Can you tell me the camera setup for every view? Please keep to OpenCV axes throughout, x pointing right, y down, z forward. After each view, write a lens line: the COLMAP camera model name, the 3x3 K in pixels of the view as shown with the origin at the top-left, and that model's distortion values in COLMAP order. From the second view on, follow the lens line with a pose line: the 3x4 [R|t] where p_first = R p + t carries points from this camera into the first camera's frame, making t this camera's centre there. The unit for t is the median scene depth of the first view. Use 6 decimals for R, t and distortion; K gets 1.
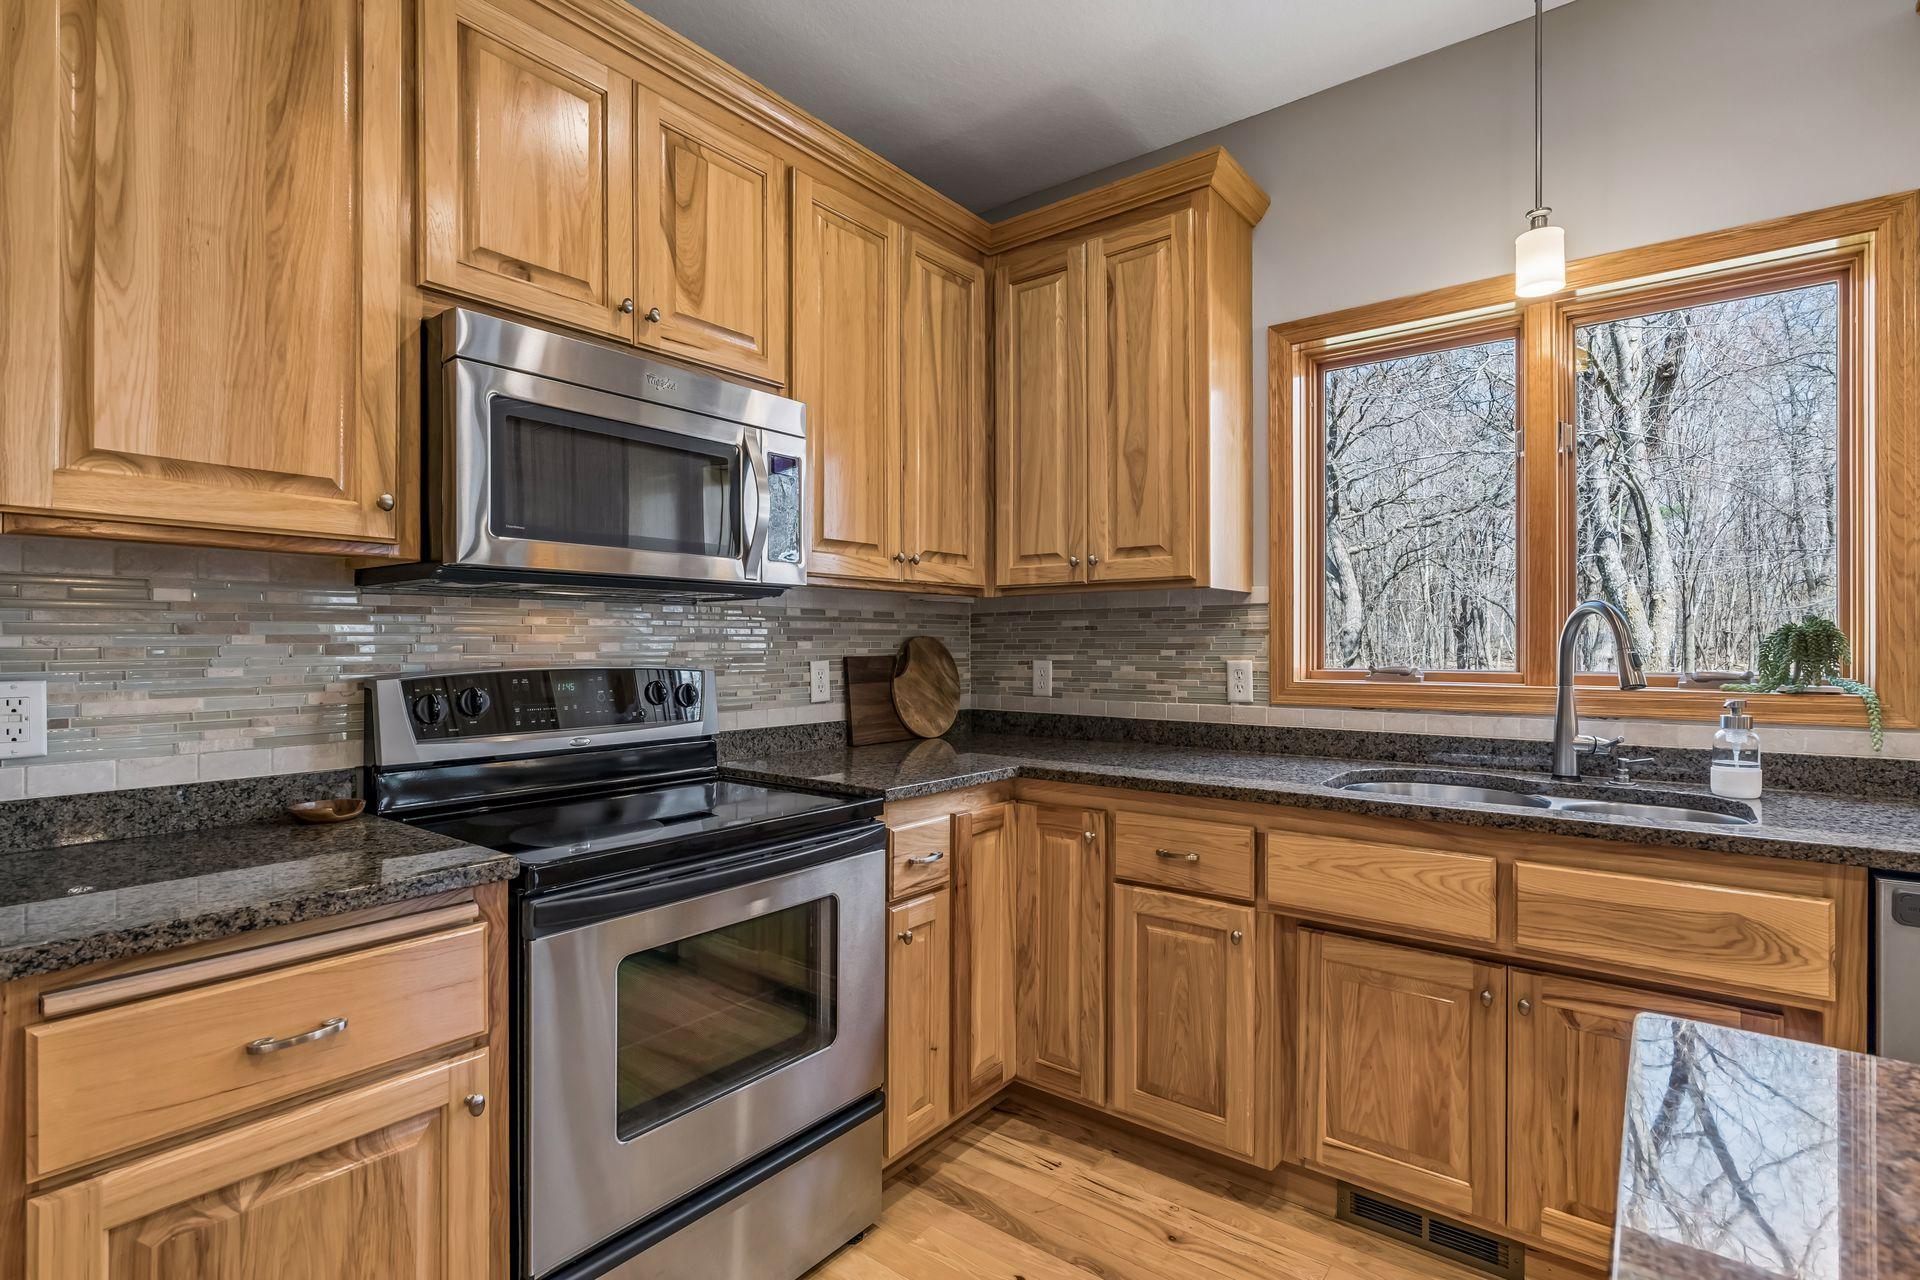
lens RADIAL K [[921.7, 0, 971.4], [0, 921.7, 643.9], [0, 0, 1]] dist [-0.004845, 0.000222]
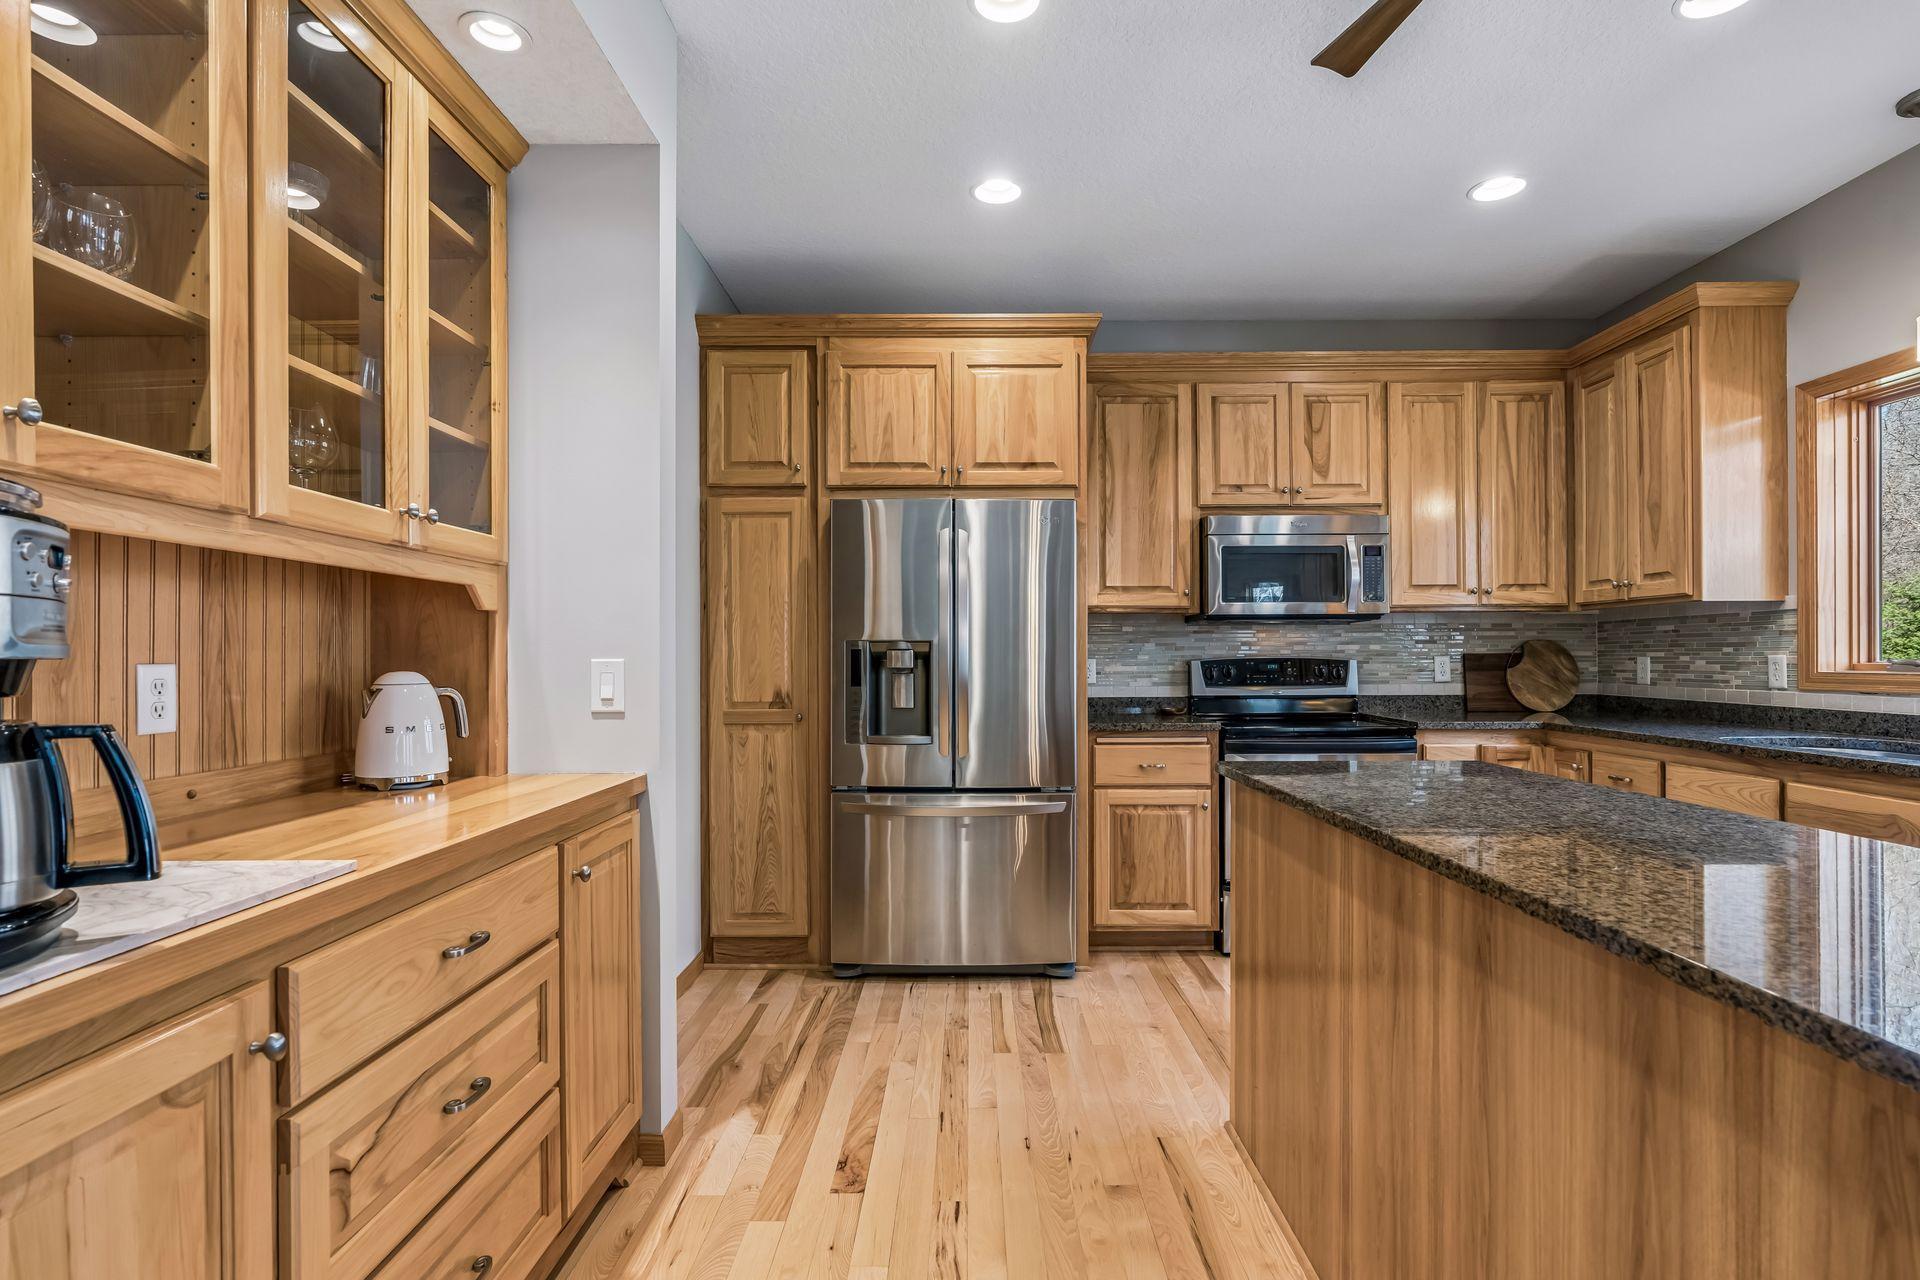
lens RADIAL K [[921.7, 0, 971.4], [0, 921.7, 643.9], [0, 0, 1]] dist [-0.004845, 0.000222]
pose [[0.608895, -0.011741, -0.793164, 0.656305], [0.003490, 0.999920, -0.012122, 0.015000], [0.793243, 0.004612, 0.608887, -0.668918]]
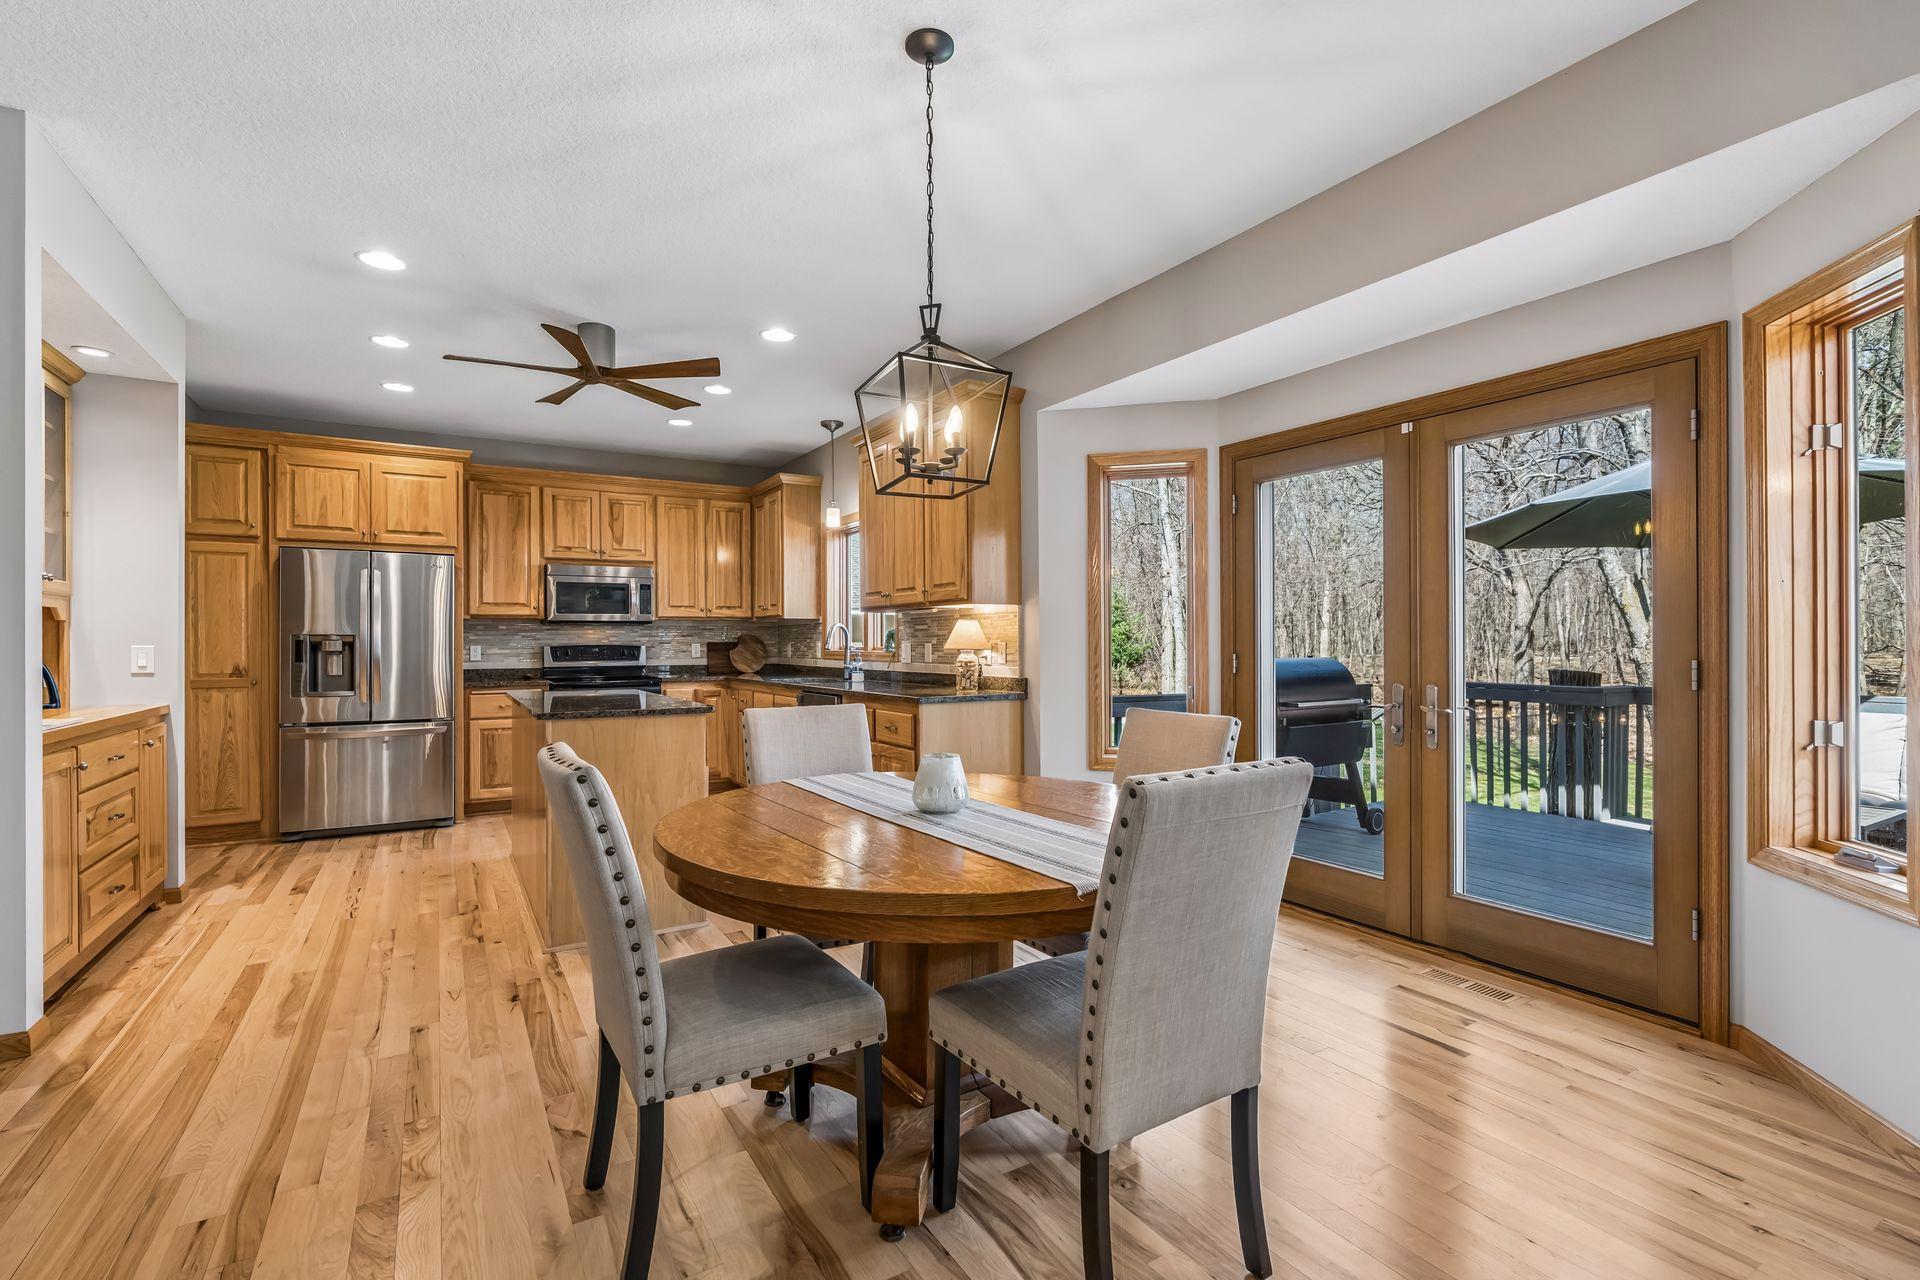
lens RADIAL K [[855.6, 0, 950.6], [0, 855.6, 638.8], [0, 0, 1]] dist [-0.001084, 0.000547]
pose [[0.929338, -0.003713, -0.369211, 1.730325], [0.003030, 0.999992, -0.002428, 0.013108], [0.369217, 0.001137, 0.929343, -1.333871]]
